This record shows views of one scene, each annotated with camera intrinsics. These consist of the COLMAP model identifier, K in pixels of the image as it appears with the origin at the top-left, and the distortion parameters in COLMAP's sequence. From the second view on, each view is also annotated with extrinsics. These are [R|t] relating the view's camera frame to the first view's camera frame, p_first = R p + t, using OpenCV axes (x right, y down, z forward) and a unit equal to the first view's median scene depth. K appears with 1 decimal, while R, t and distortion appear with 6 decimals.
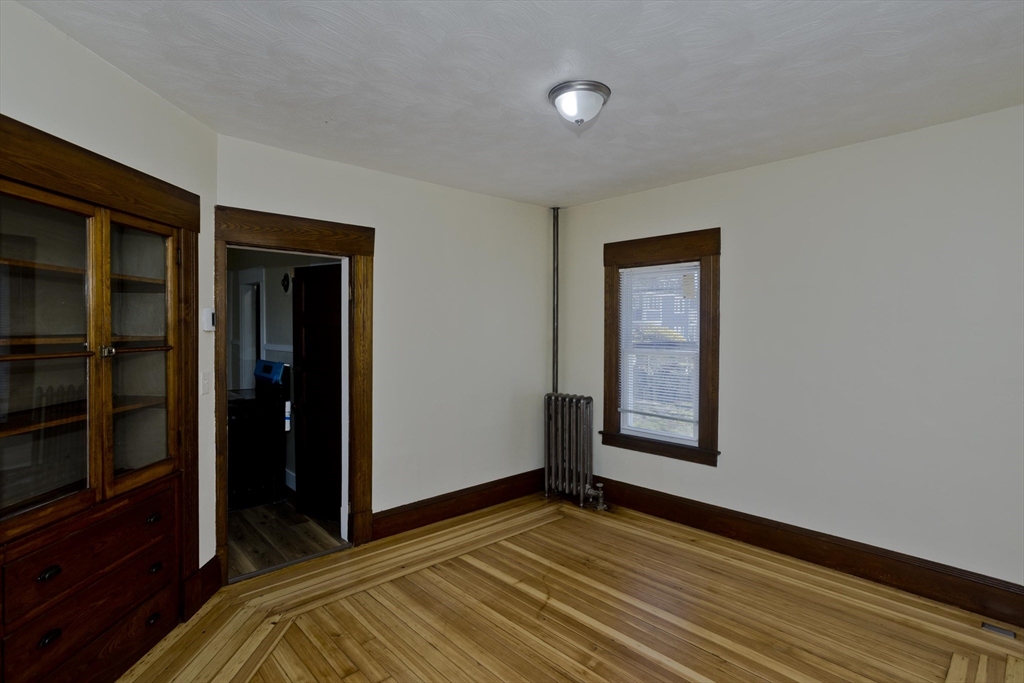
lens RADIAL K [[522.2, 0, 523.2], [0, 522.2, 338.3], [0, 0, 1]] dist [0.001668, -0.000365]
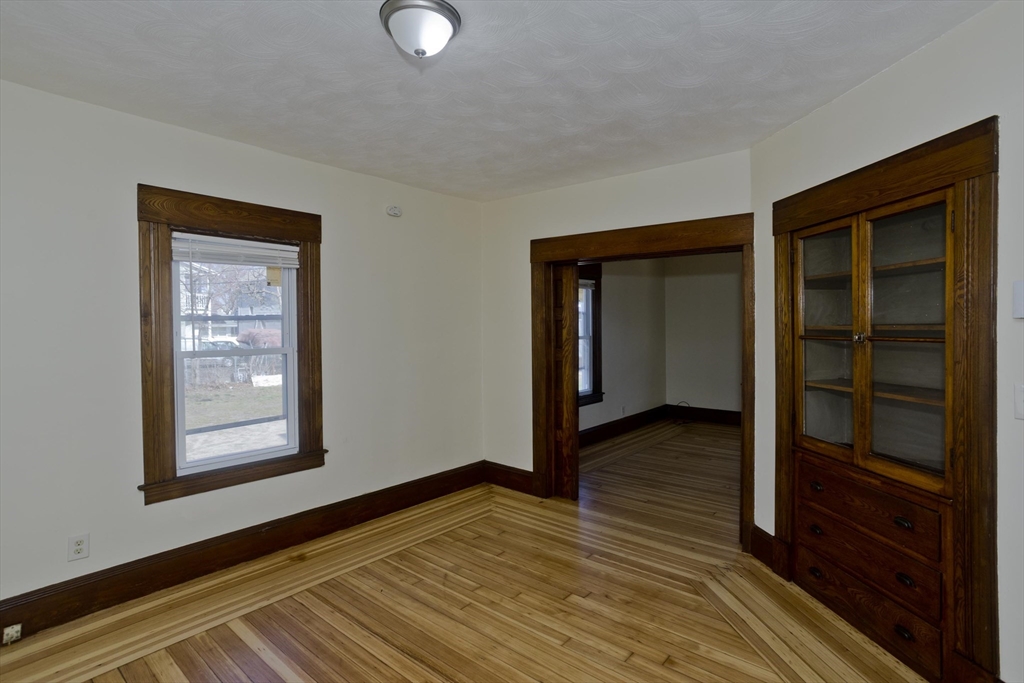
lens RADIAL K [[506.5, 0, 513.9], [0, 506.5, 332.4], [0, 0, 1]] dist [-0.046887, 0.028474]
pose [[-0.994359, -0.008115, -0.105754, 0.046250], [-0.011406, 0.999468, 0.030554, -0.006366], [0.105450, 0.031588, -0.993923, 1.270526]]
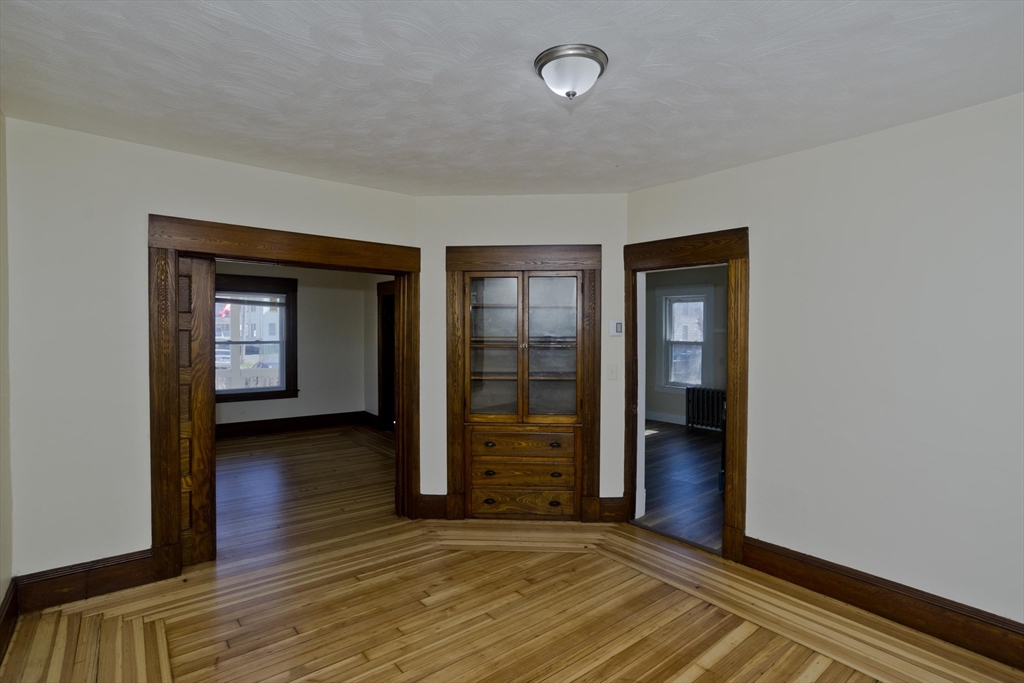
lens RADIAL K [[506.5, 0, 513.9], [0, 506.5, 332.4], [0, 0, 1]] dist [-0.046887, 0.028474]
pose [[-0.091093, -0.010672, -0.995785, 0.676339], [-0.028052, 0.999573, -0.008146, -0.004066], [0.995447, 0.027192, -0.091354, 0.715591]]
